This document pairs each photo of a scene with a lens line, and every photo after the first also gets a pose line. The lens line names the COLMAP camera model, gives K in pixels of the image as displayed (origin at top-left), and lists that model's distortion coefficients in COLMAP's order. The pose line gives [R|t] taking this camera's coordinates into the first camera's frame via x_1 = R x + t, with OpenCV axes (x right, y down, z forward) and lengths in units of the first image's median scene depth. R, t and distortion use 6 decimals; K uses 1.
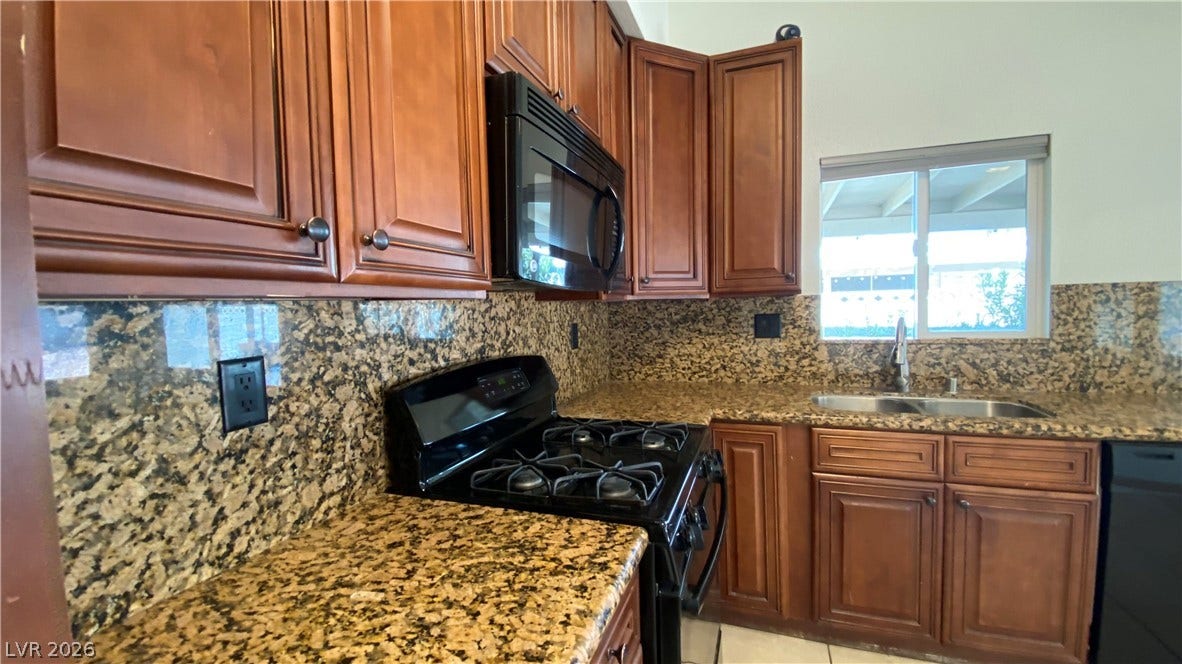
lens RADIAL K [[479.8, 0, 587.6], [0, 479.8, 327.9], [0, 0, 1]] dist [0.013670, -0.018212]
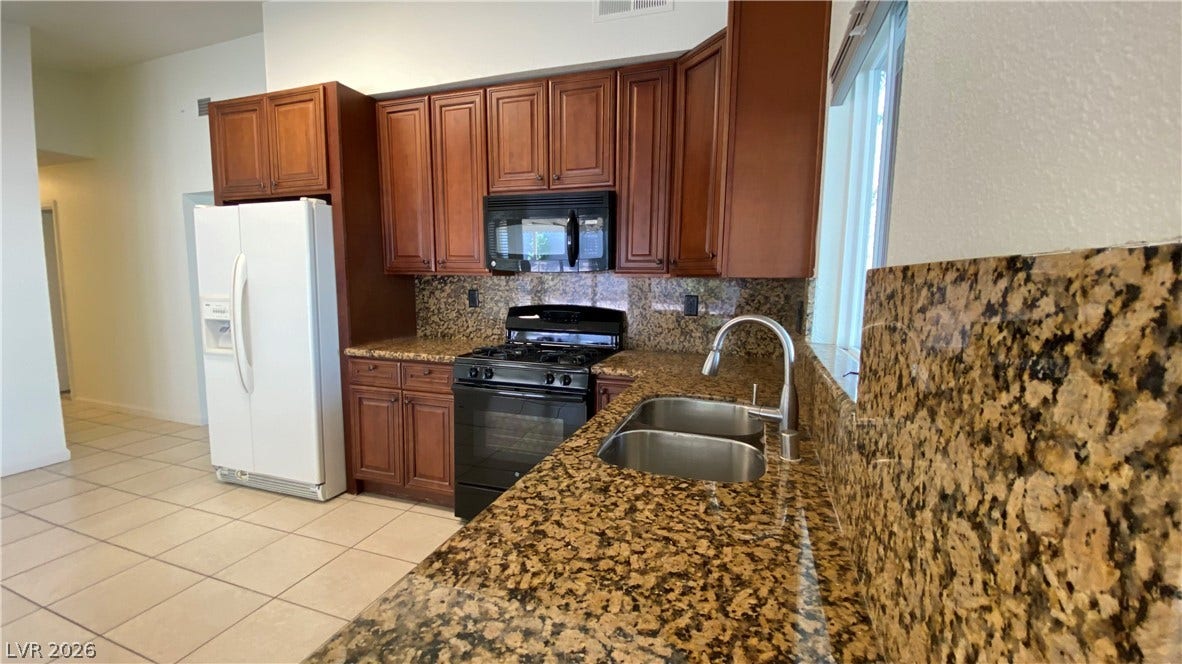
lens RADIAL K [[479.8, 0, 589.0], [0, 479.8, 329.7], [0, 0, 1]] dist [0.013670, -0.018212]
pose [[0.017524, 0.134916, -0.990702, 1.373768], [-0.058801, 0.989278, 0.133682, -0.082322], [0.998116, 0.055912, 0.025270, 0.787587]]
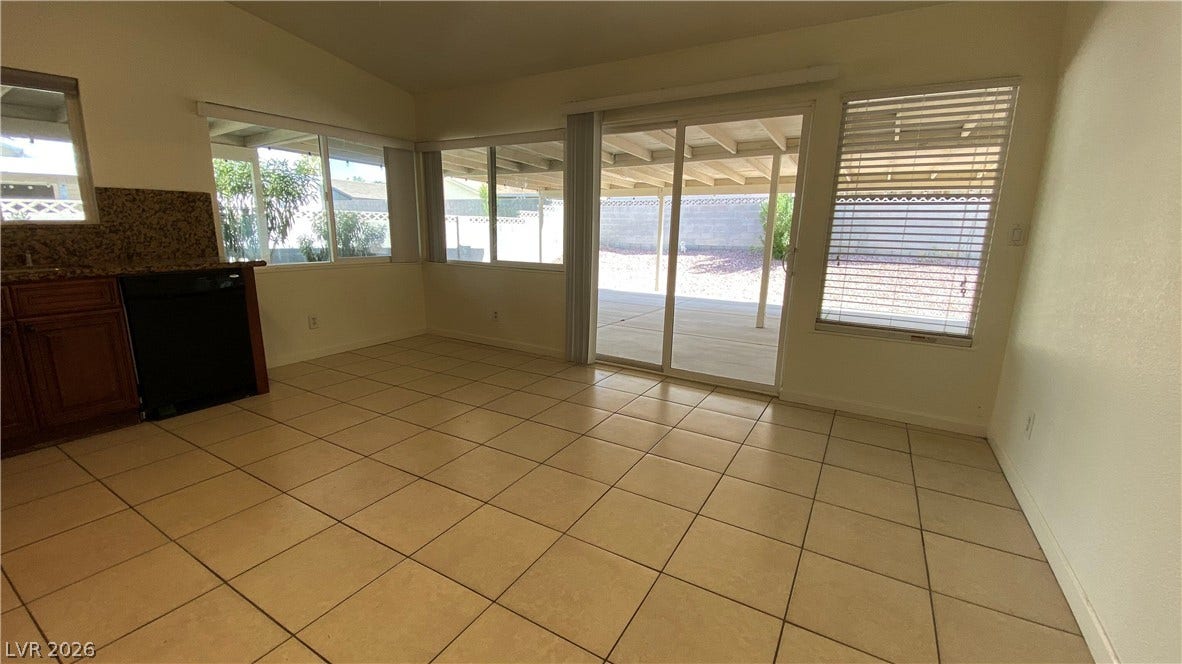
lens RADIAL K [[479.8, 0, 593.2], [0, 479.8, 334.1], [0, 0, 1]] dist [0.013670, -0.018212]
pose [[0.170140, -0.181853, 0.968495, -0.273007], [0.023111, 0.983290, 0.180571, 0.129007], [-0.985149, -0.008340, 0.171500, -0.781655]]
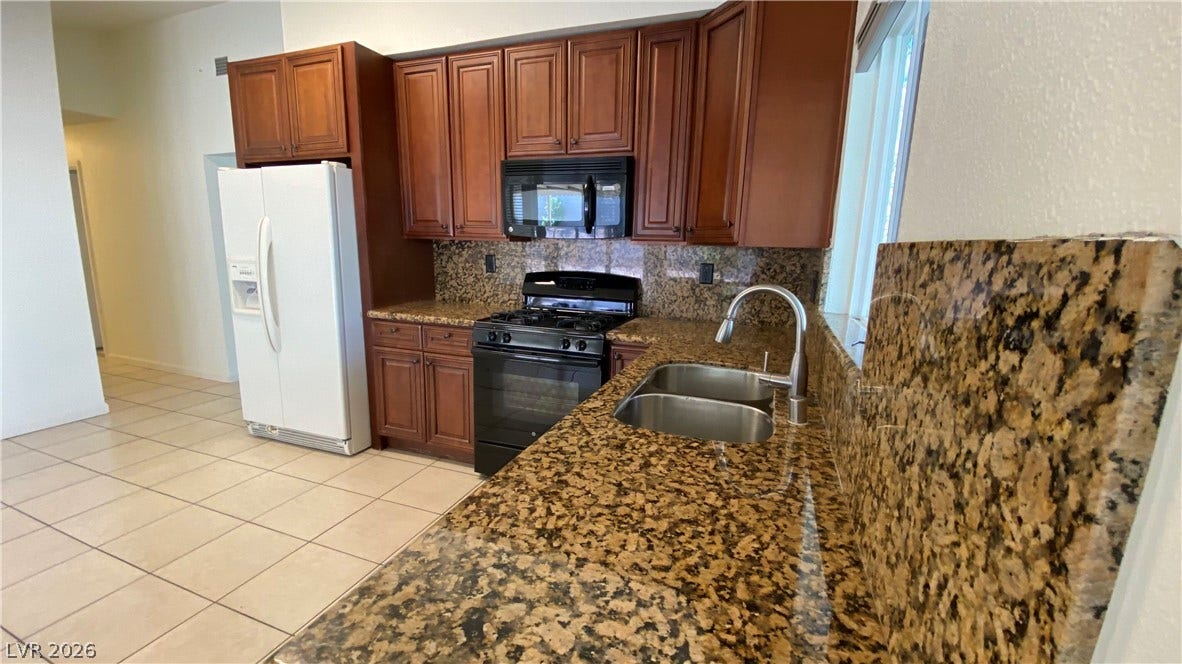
lens RADIAL K [[479.8, 0, 589.5], [0, 479.8, 330.2], [0, 0, 1]] dist [0.013670, -0.018212]
pose [[-0.010082, 0.205957, -0.978509, 1.399394], [-0.069788, 0.976028, 0.206154, -0.087112], [0.997511, 0.070367, 0.004533, 0.779226]]
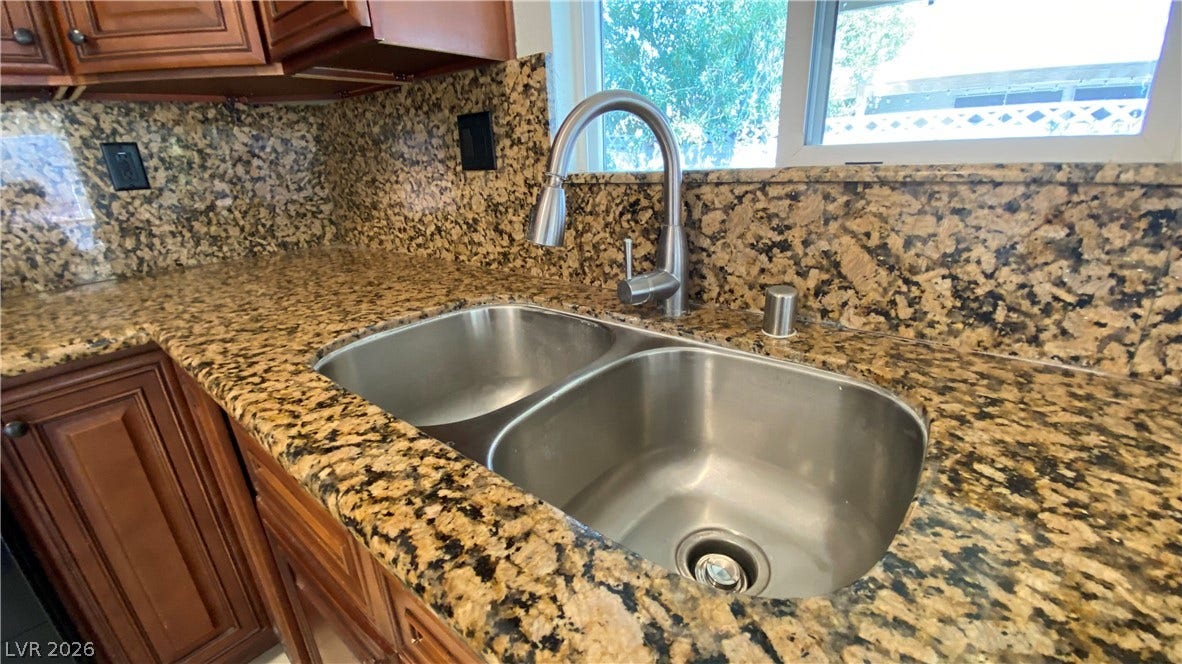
lens RADIAL K [[479.8, 0, 601.7], [0, 479.8, 332.0], [0, 0, 1]] dist [0.013670, -0.018212]
pose [[0.943495, 0.103897, -0.314678, 0.789437], [-0.001150, 0.950602, 0.310412, 0.030806], [0.331384, -0.292510, 0.897007, 0.697561]]
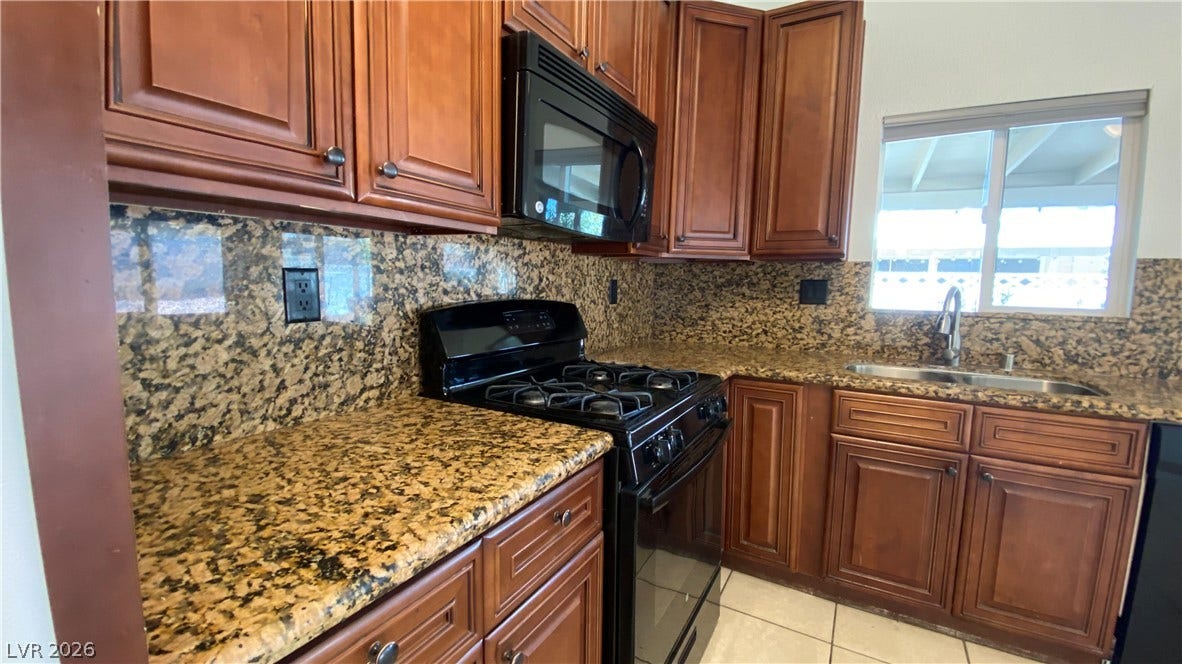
lens RADIAL K [[479.8, 0, 588.5], [0, 479.8, 329.6], [0, 0, 1]] dist [0.013670, -0.018212]
pose [[0.983821, 0.062100, -0.168050, 0.112230], [-0.052812, 0.996849, 0.059190, 0.046562], [0.171196, -0.049357, 0.984000, -0.061353]]
